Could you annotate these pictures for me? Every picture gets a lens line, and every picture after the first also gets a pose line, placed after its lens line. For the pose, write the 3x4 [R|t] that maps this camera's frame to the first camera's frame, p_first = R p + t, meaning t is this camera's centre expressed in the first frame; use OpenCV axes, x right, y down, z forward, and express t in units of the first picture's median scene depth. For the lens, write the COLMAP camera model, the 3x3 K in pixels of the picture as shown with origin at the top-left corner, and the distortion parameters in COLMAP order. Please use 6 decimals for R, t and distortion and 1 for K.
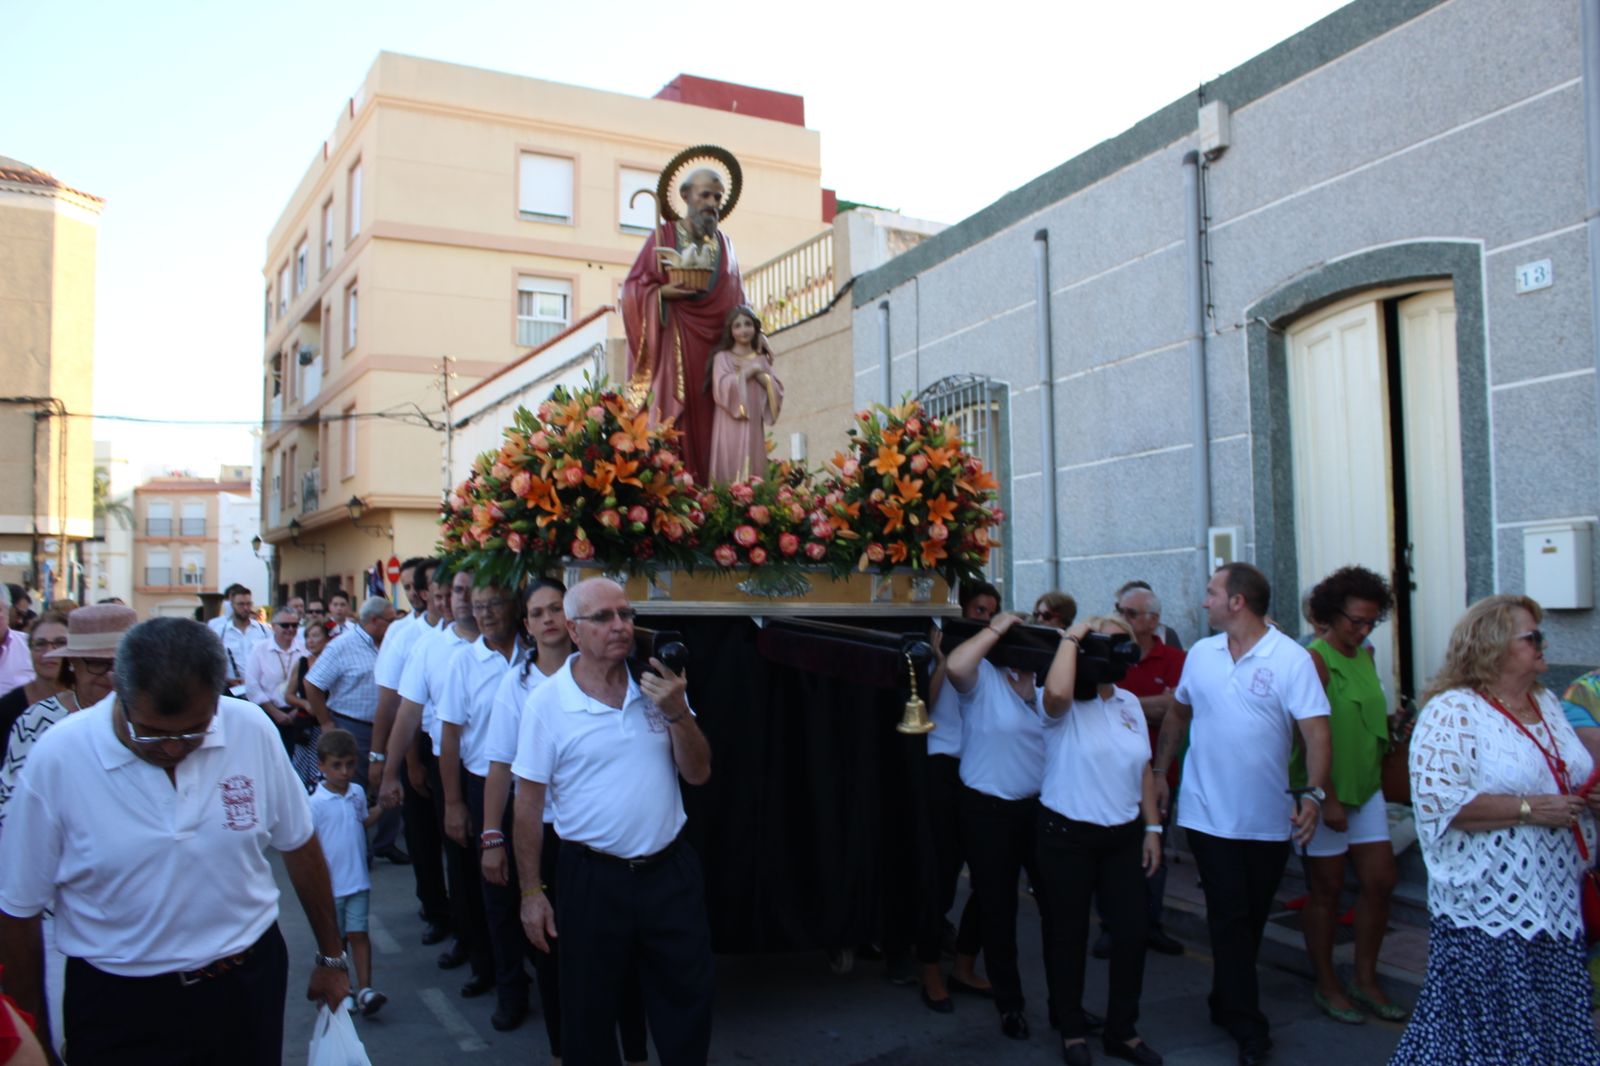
lens RADIAL K [[1312.4, 0, 802.7], [0, 1312.4, 554.7], [0, 0, 1]] dist [-0.176118, 0.161291]
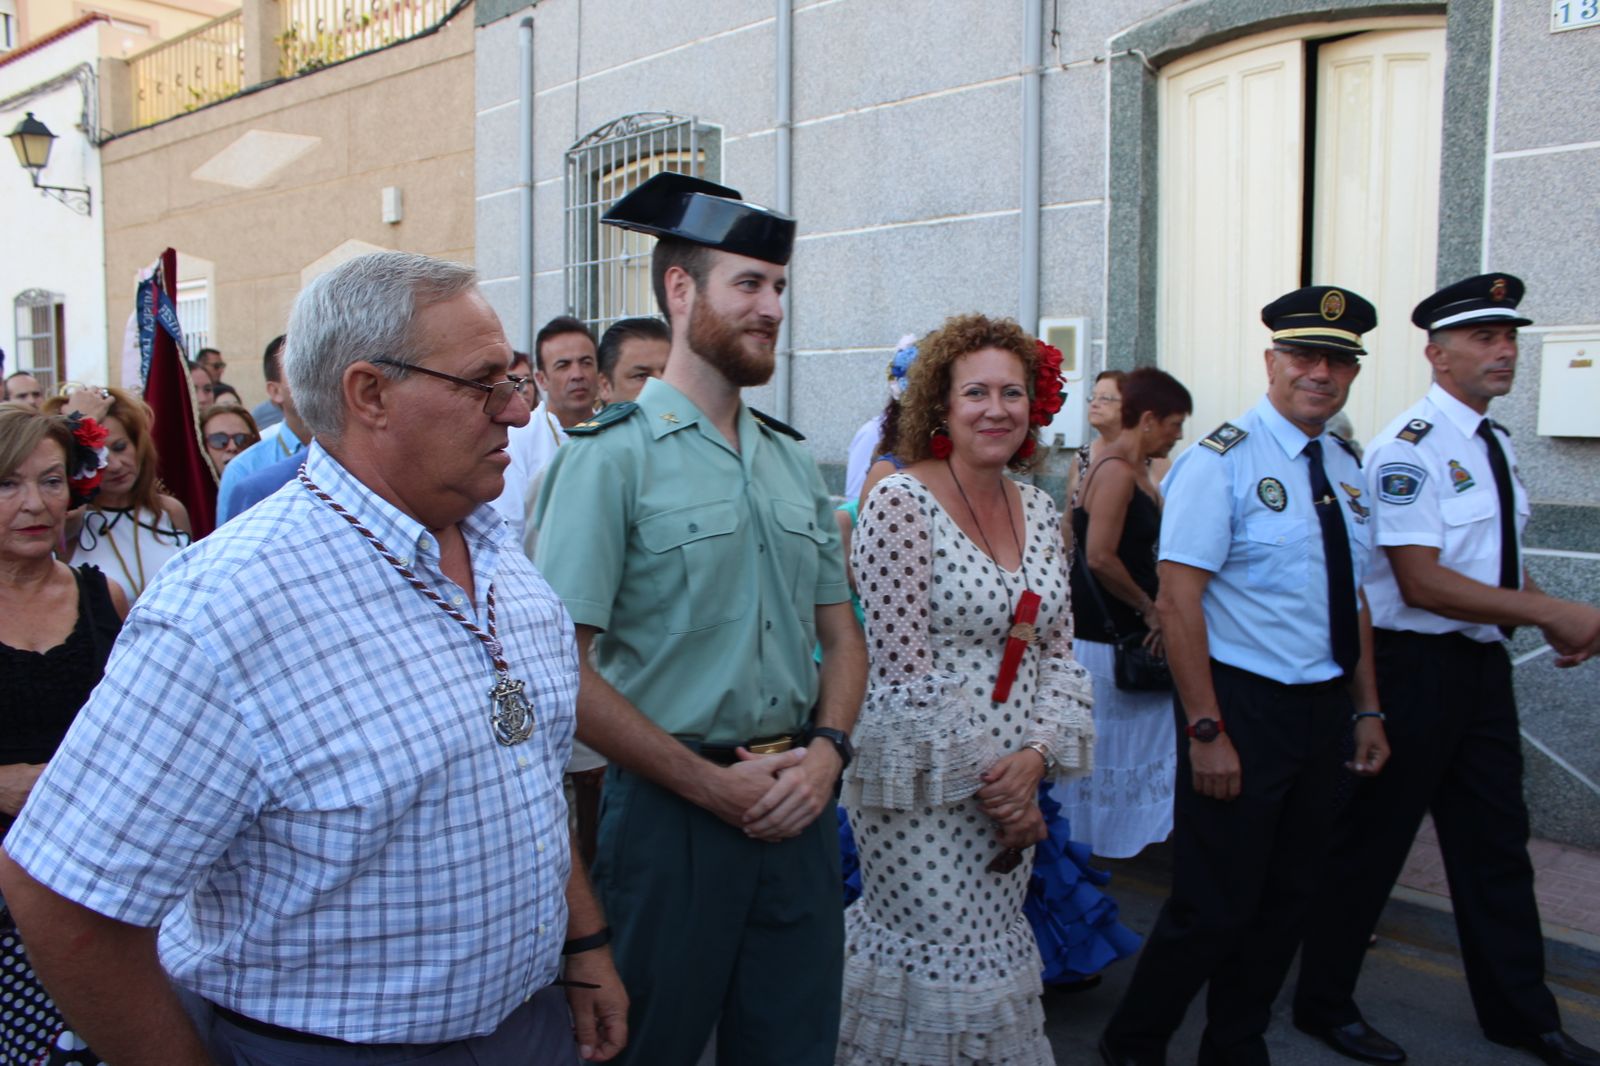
lens RADIAL K [[1312.4, 0, 802.7], [0, 1312.4, 554.7], [0, 0, 1]] dist [-0.176118, 0.161291]
pose [[0.926760, -0.022866, 0.374956, -0.077349], [-0.033479, 0.989146, 0.143069, 0.008738], [-0.374158, -0.145144, 0.915936, 0.197399]]
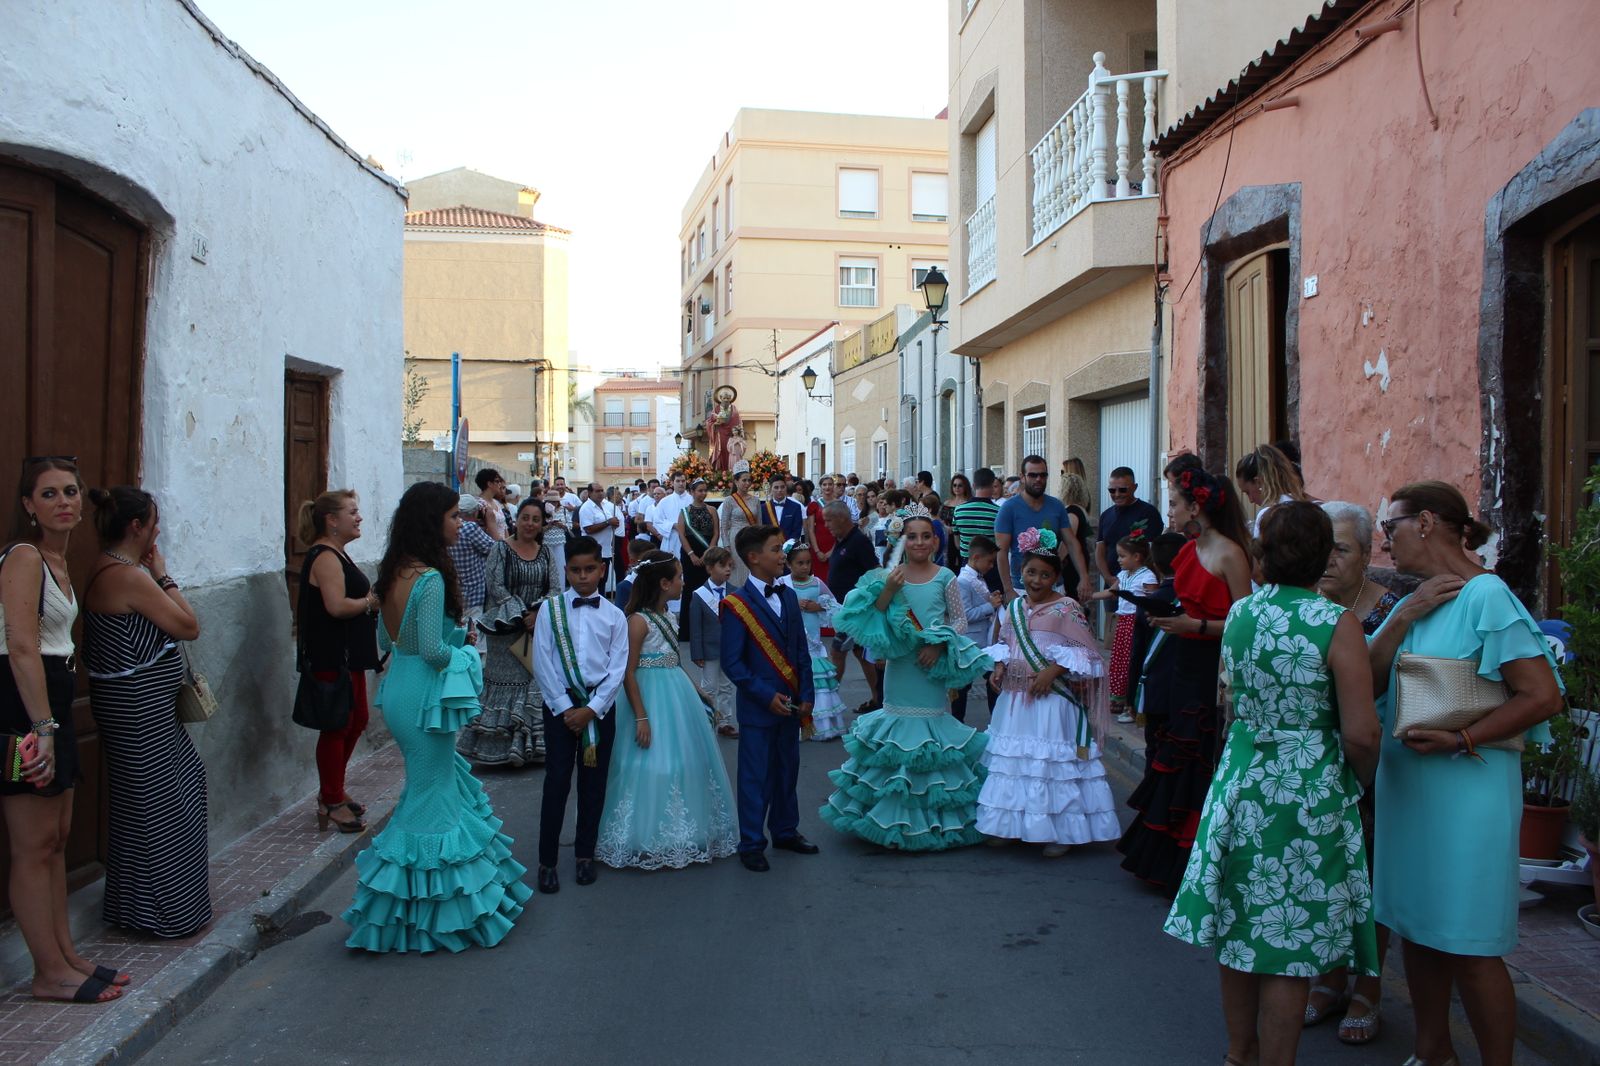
lens RADIAL K [[1312.4, 0, 802.7], [0, 1312.4, 554.7], [0, 0, 1]] dist [-0.176118, 0.161291]
pose [[0.945841, 0.028029, -0.323419, 0.654371], [0.002040, 0.995733, 0.092262, -0.061868], [0.324625, -0.087925, 0.941747, -1.206909]]
